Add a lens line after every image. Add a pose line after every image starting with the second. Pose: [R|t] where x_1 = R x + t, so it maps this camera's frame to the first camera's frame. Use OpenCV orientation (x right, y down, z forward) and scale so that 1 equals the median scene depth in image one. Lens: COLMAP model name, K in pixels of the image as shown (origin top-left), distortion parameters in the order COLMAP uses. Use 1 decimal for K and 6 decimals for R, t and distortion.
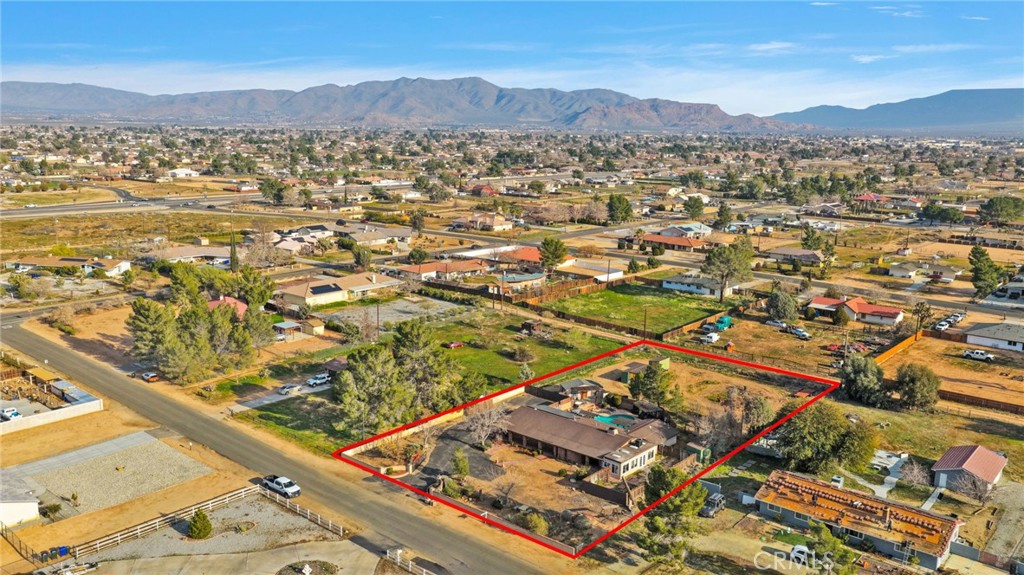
lens RADIAL K [[846.1, 0, 512.5], [0, 846.1, 287.2], [0, 0, 1]] dist [-0.002382, -0.000374]
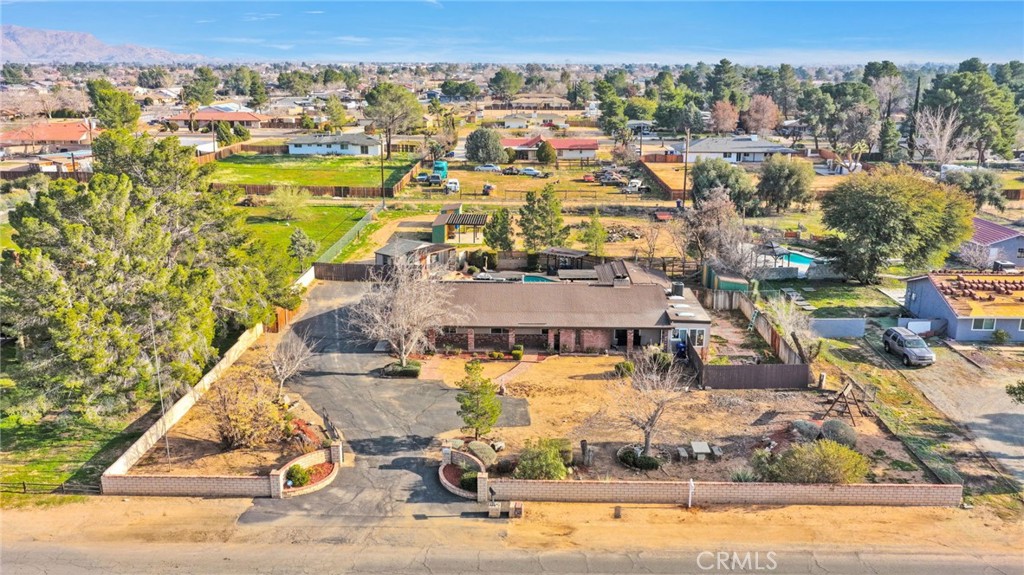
lens RADIAL K [[846.1, 0, 511.9], [0, 846.1, 288.8], [0, 0, 1]] dist [-0.002382, -0.000374]
pose [[0.776143, -0.177057, 0.605188, -0.253983], [0.130389, 0.984090, 0.120689, 0.098103], [-0.616928, -0.014762, 0.786881, 0.603417]]
